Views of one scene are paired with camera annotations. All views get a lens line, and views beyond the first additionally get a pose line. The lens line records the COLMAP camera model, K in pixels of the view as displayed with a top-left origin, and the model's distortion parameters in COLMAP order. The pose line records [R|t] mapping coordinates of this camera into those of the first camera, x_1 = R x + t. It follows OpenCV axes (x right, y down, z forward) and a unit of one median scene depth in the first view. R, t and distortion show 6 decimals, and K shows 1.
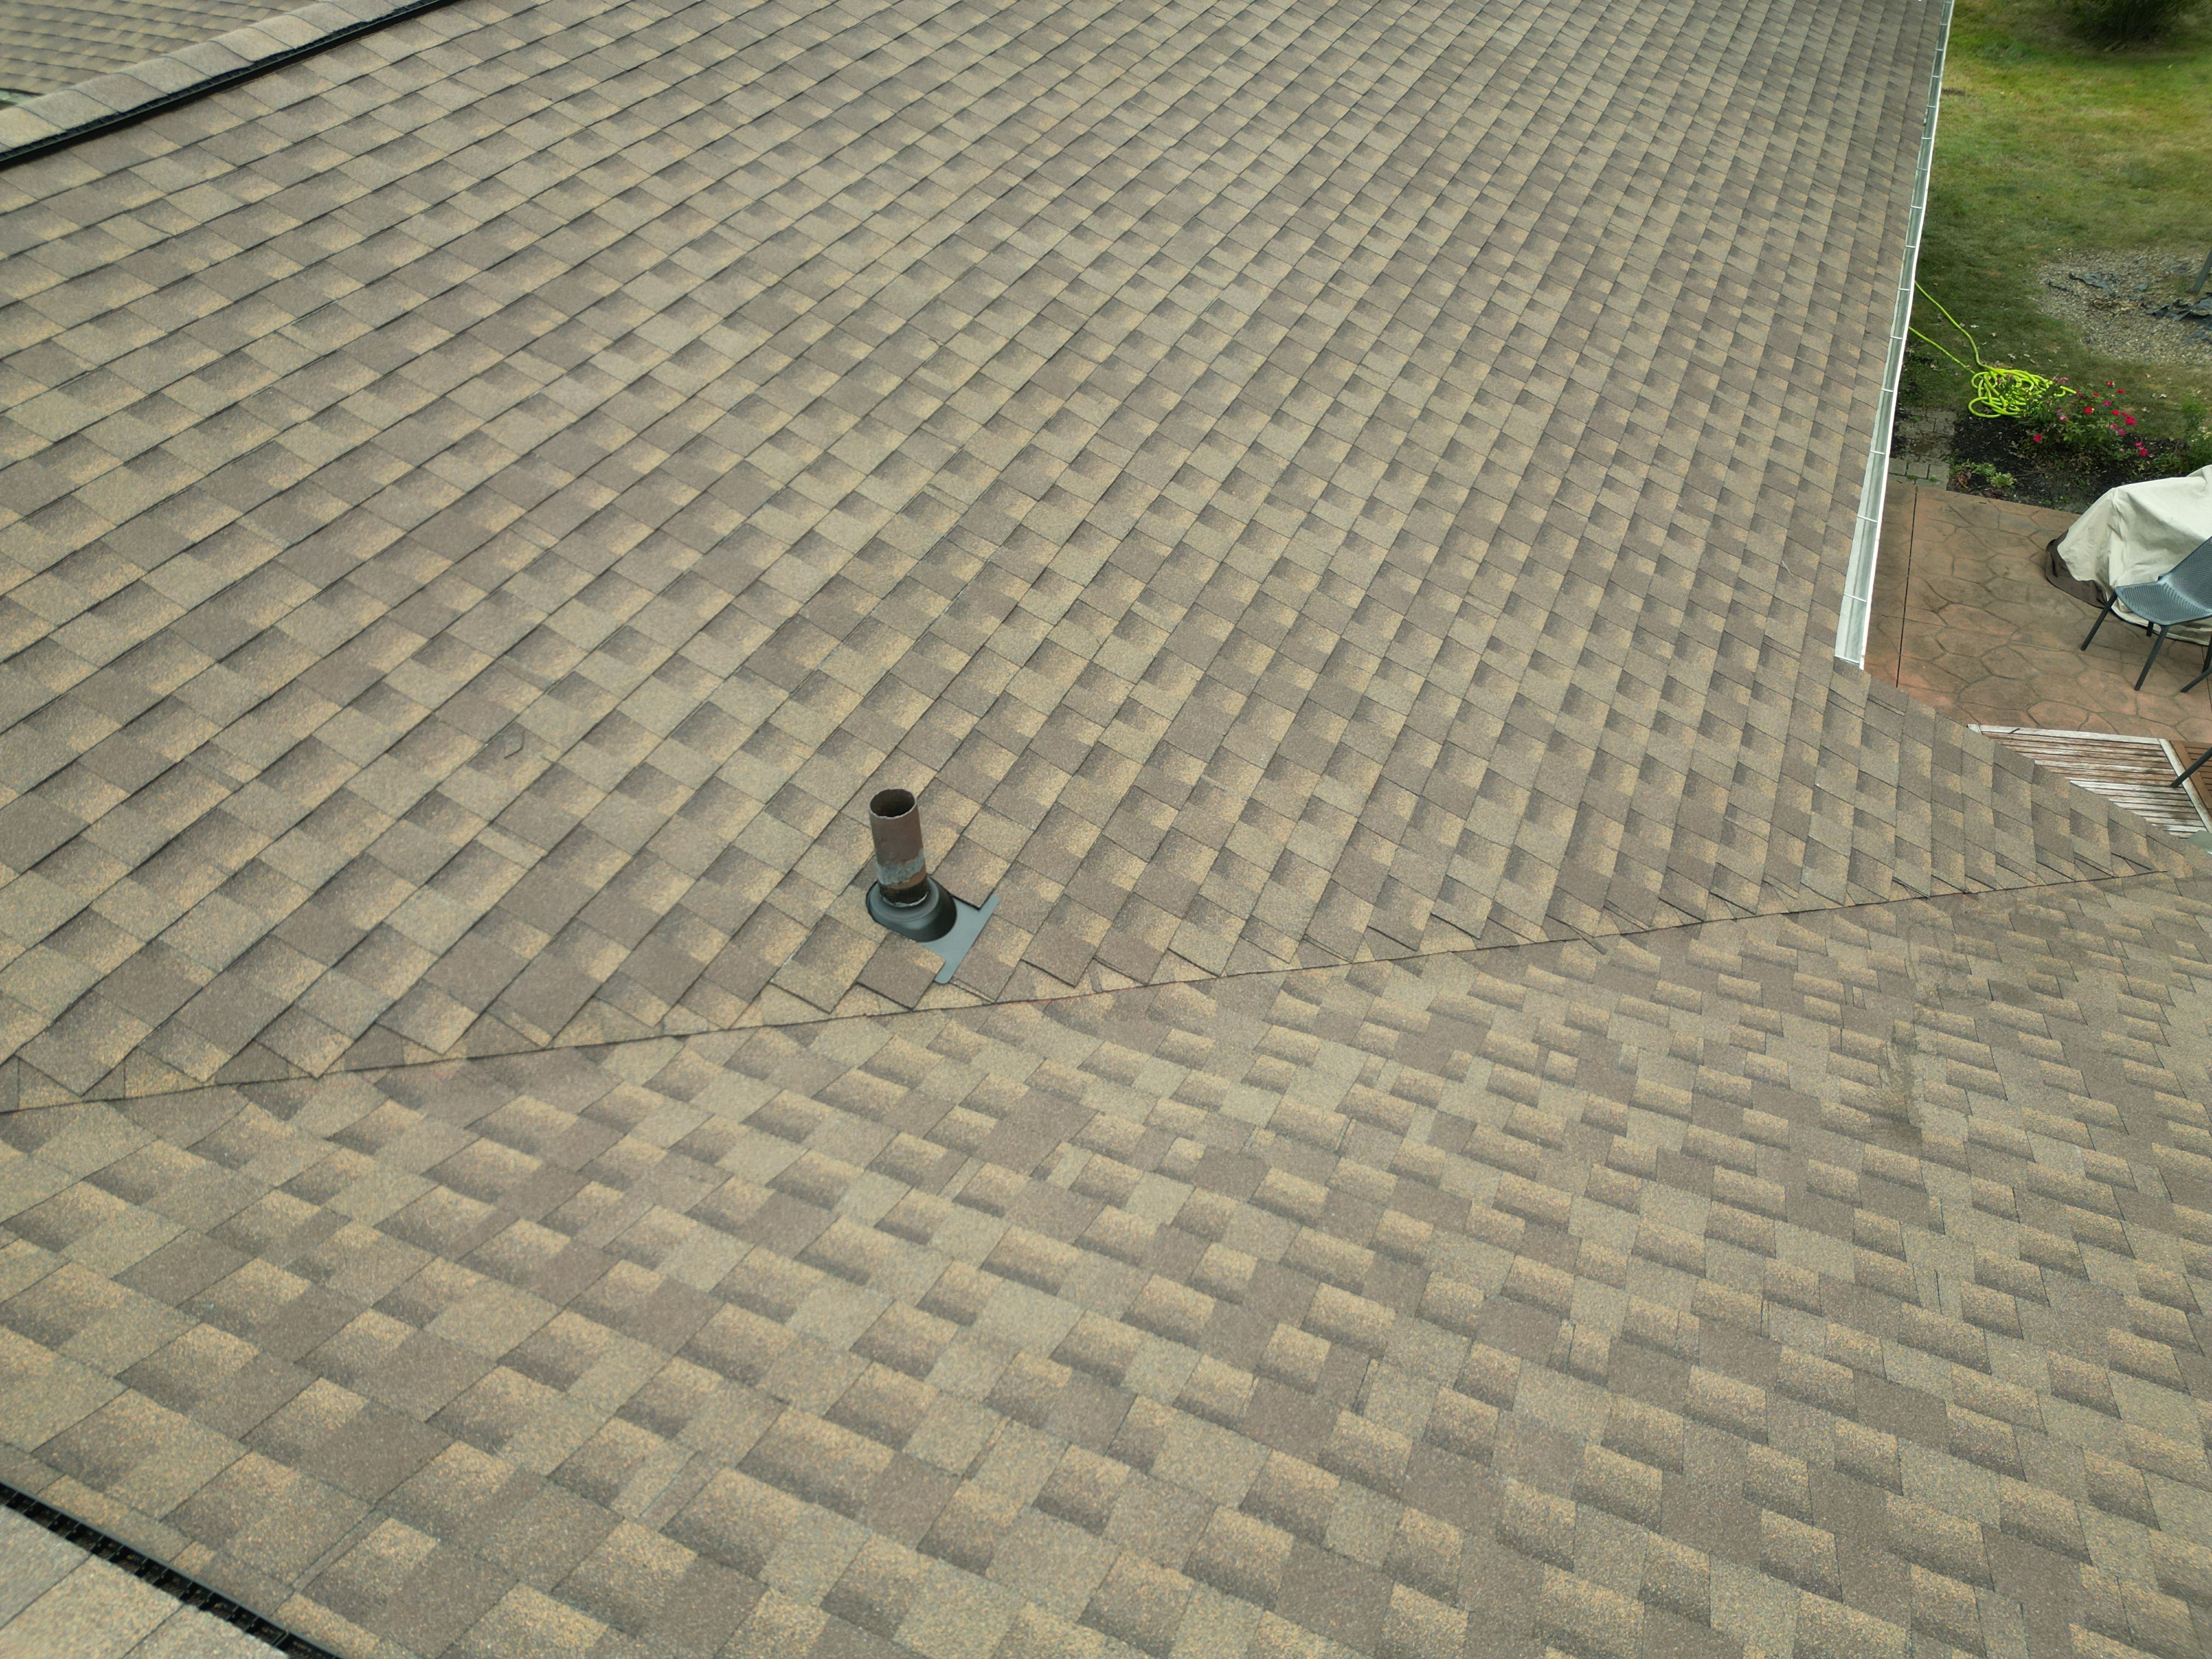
lens RADIAL K [[1542.6, 0, 1111.5], [0, 1542.6, 829.3], [0, 0, 1]] dist [0.077050, -0.075973]
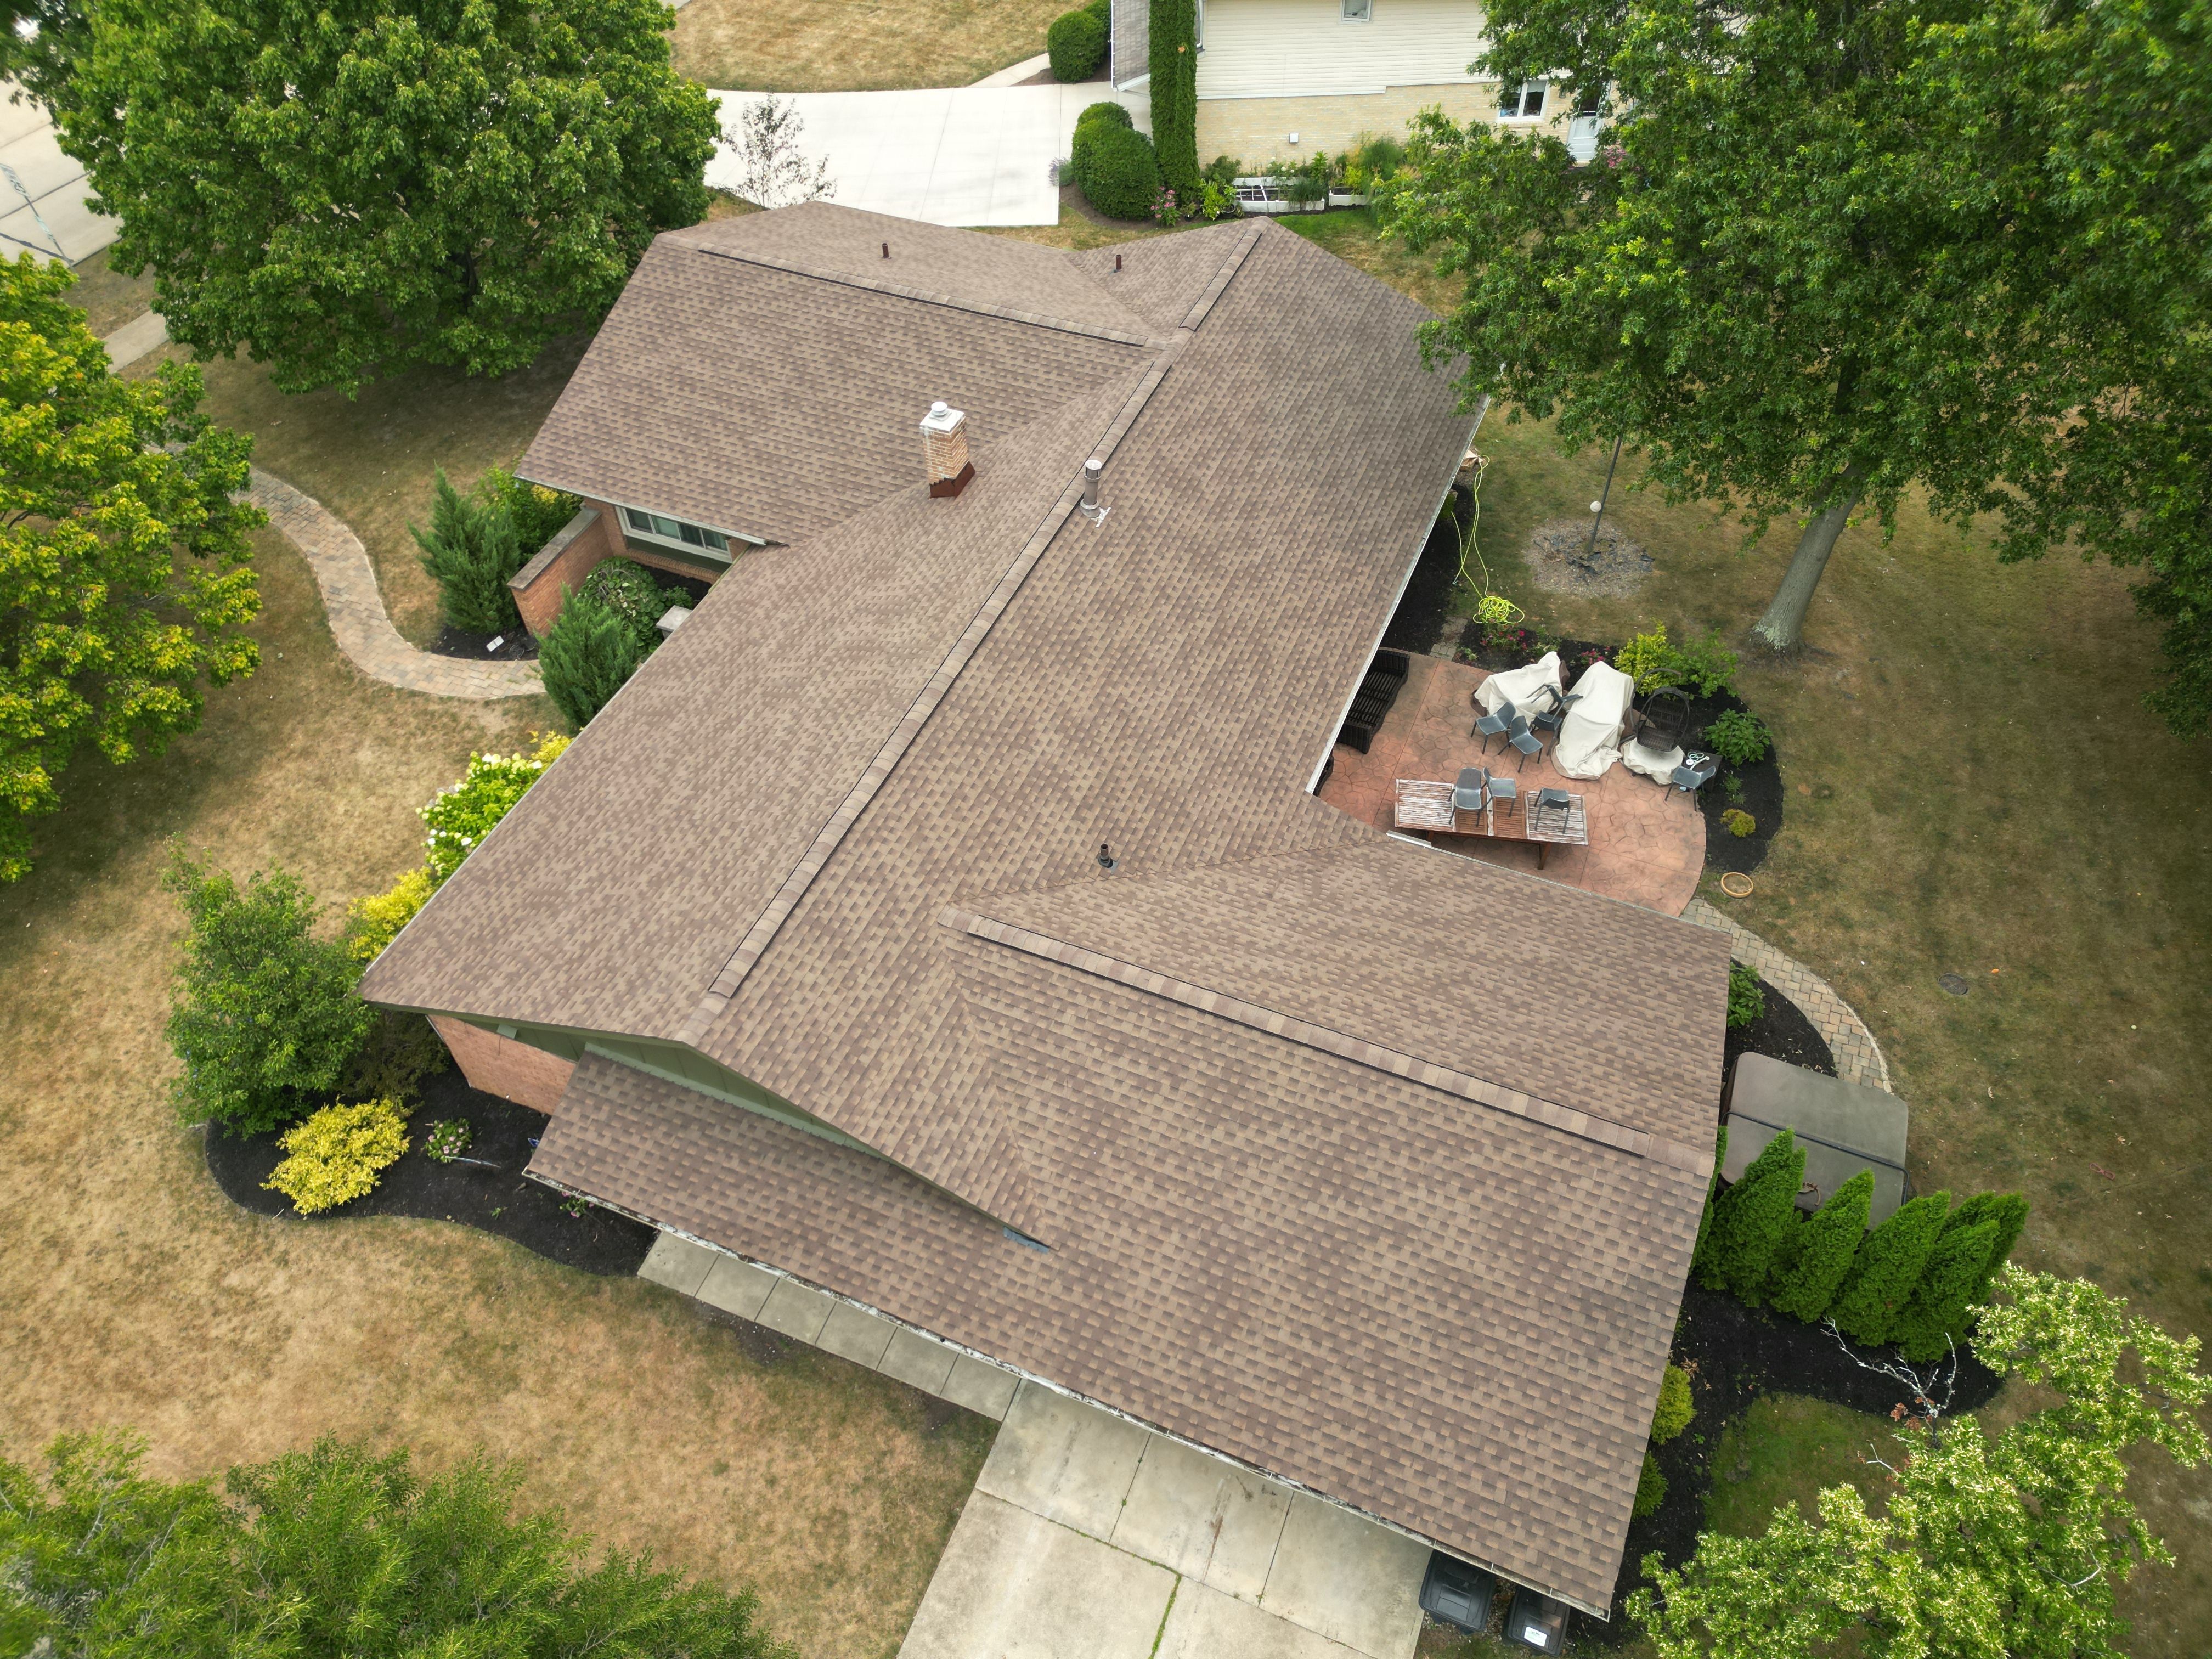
lens RADIAL K [[1542.6, 0, 1111.5], [0, 1542.6, 829.3], [0, 0, 1]] dist [0.077050, -0.075973]
pose [[0.999915, -0.009825, 0.008612, -0.111433], [0.008737, 0.992938, 0.118315, -0.548604], [-0.009714, -0.118229, 0.992939, -3.447144]]
